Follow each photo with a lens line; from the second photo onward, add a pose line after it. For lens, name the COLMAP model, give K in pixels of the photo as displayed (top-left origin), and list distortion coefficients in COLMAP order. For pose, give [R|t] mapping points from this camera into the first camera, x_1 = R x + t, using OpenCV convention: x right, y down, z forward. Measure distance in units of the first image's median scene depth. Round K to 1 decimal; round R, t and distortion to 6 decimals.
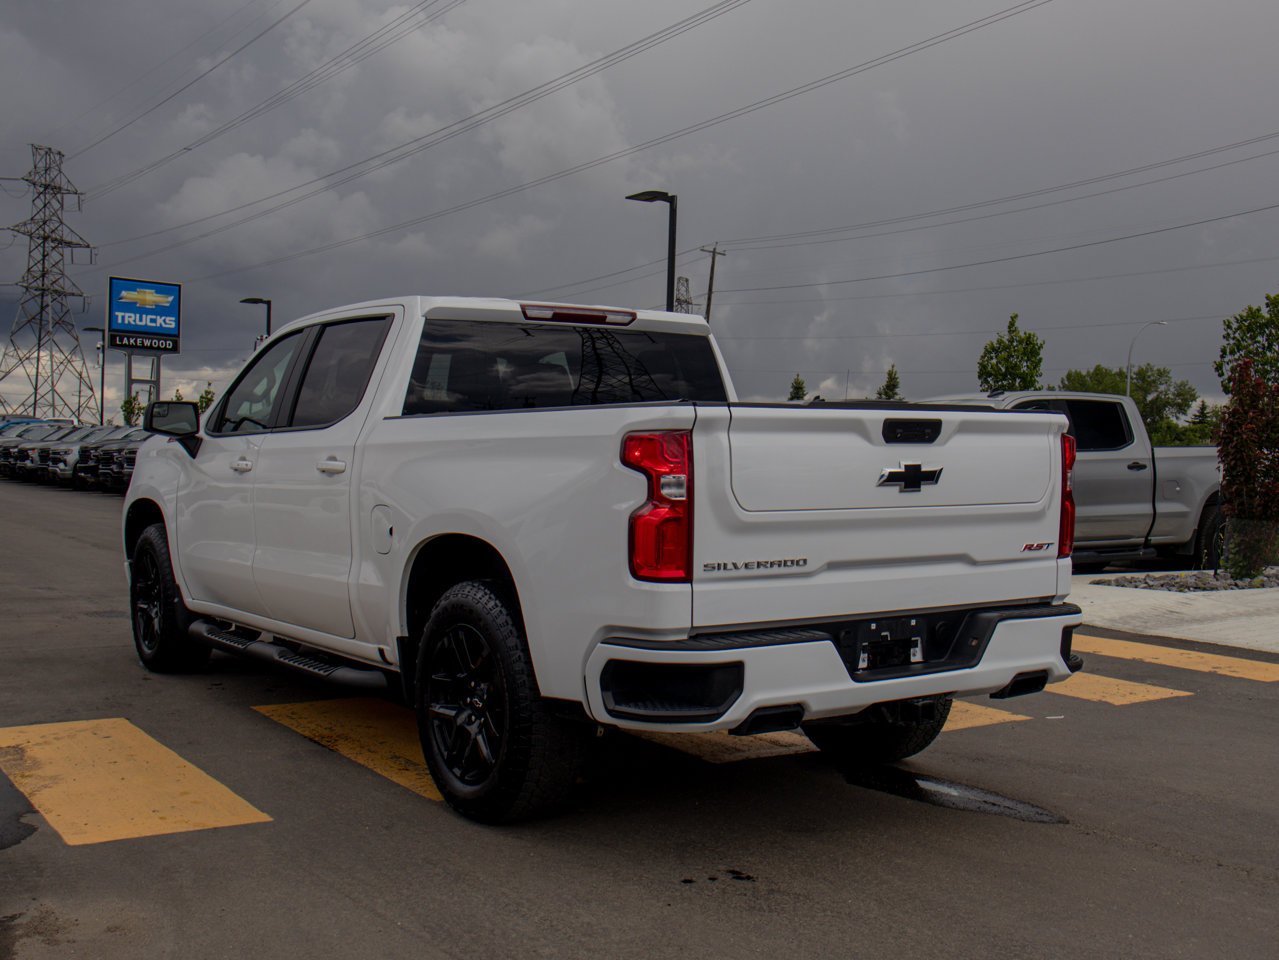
lens RADIAL K [[1396.5, 0, 687.8], [0, 1396.5, 506.7], [0, 0, 1]] dist [0.074823, -0.004186]
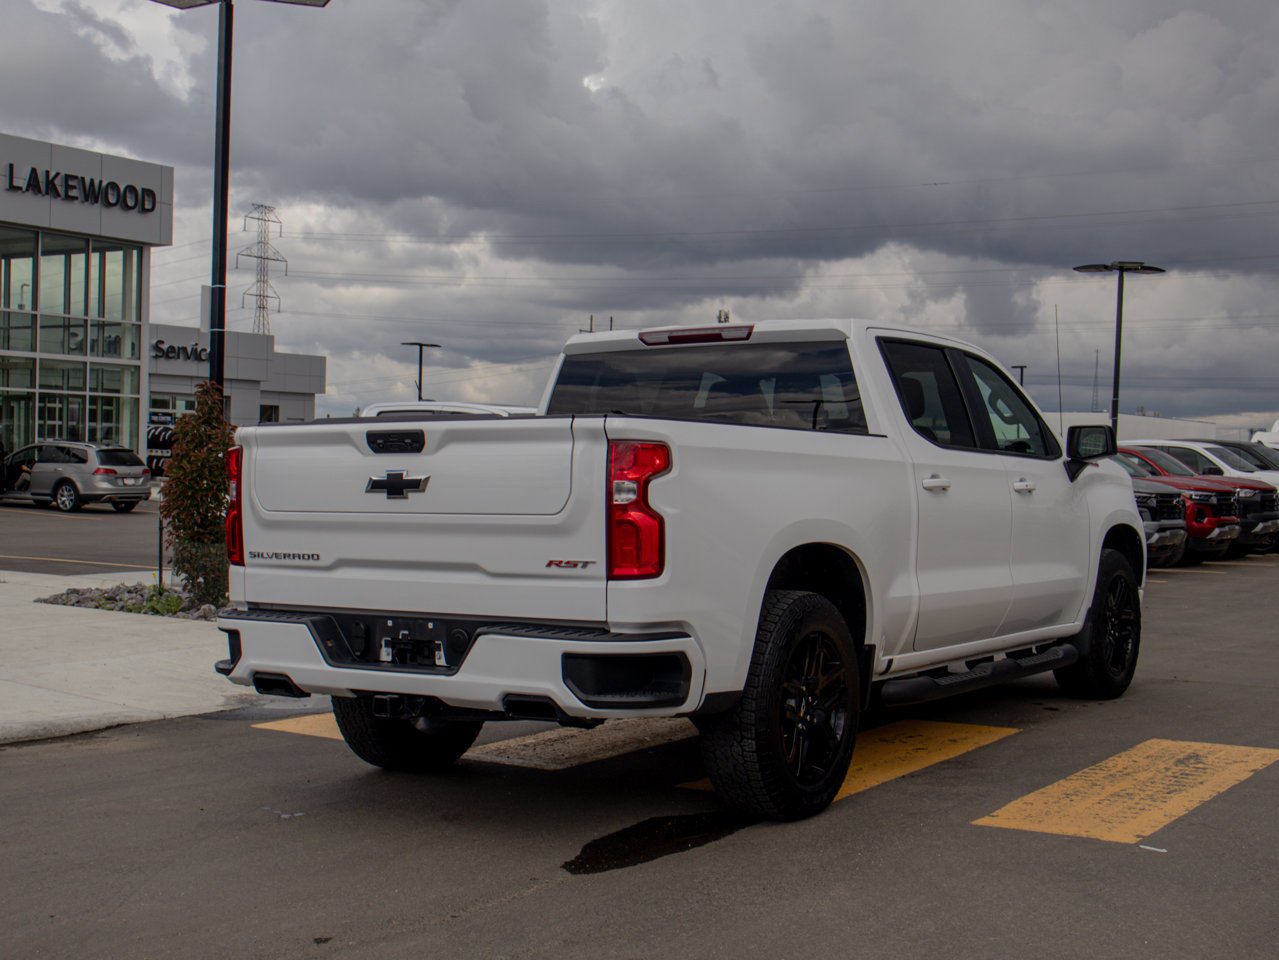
lens RADIAL K [[1658.0, 0, 641.3], [0, 1658.0, 520.1], [0, 0, 1]] dist [0.011077, -0.008642]
pose [[0.370329, 0.017440, -0.928737, 1.242795], [-0.040503, 0.999176, 0.002612, -0.004618], [0.928017, 0.036649, 0.370730, 0.627348]]
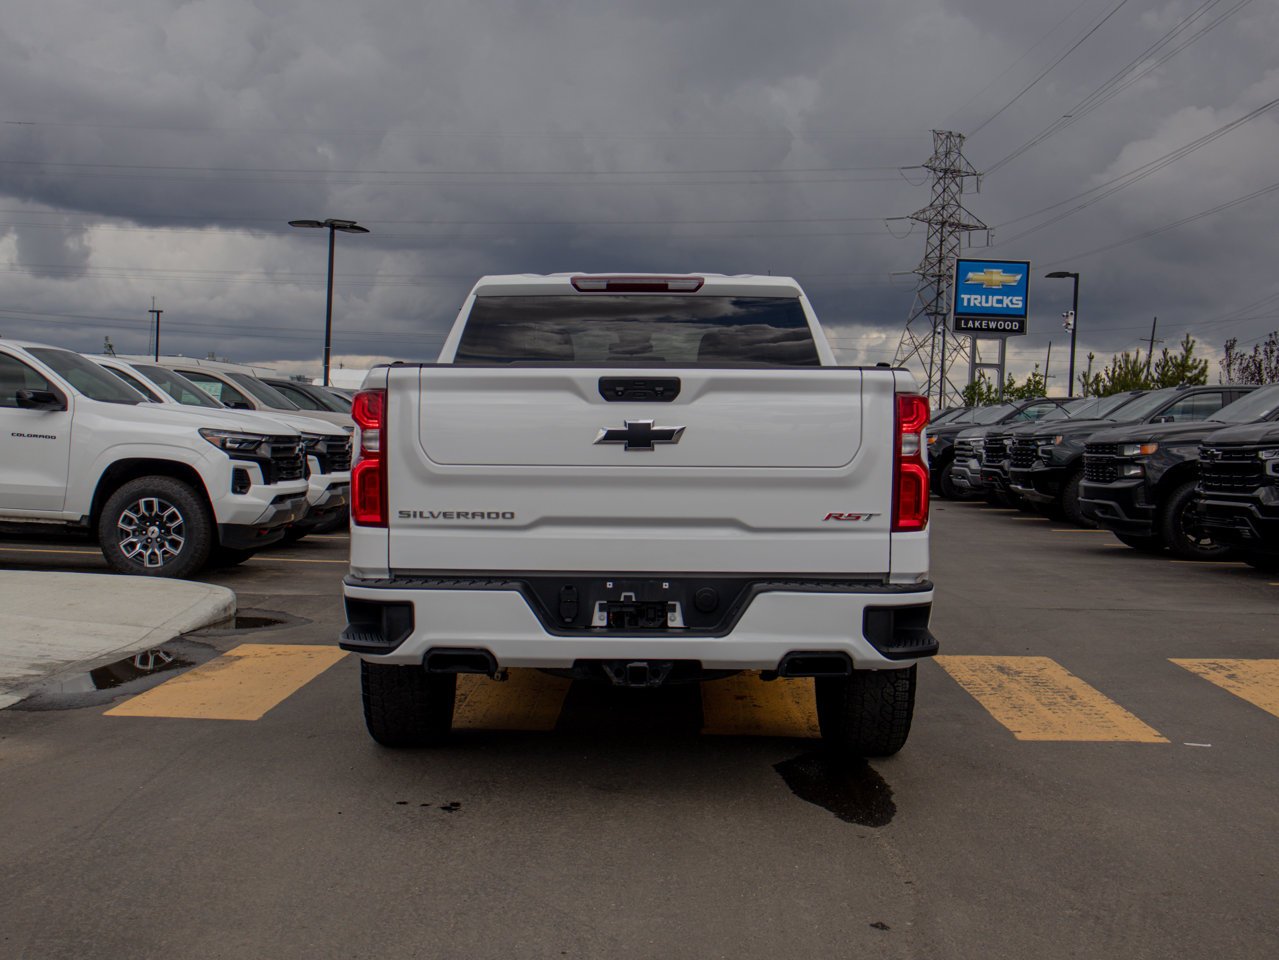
lens RADIAL K [[1565.5, 0, 639.5], [0, 1565.5, 480.0], [0, 0, 1]] dist [0.030235, 0.006176]
pose [[0.804226, 0.021978, -0.593917, 0.725026], [-0.030746, 0.999516, -0.004645, 0.013506], [0.593528, 0.021996, 0.804513, 0.099673]]
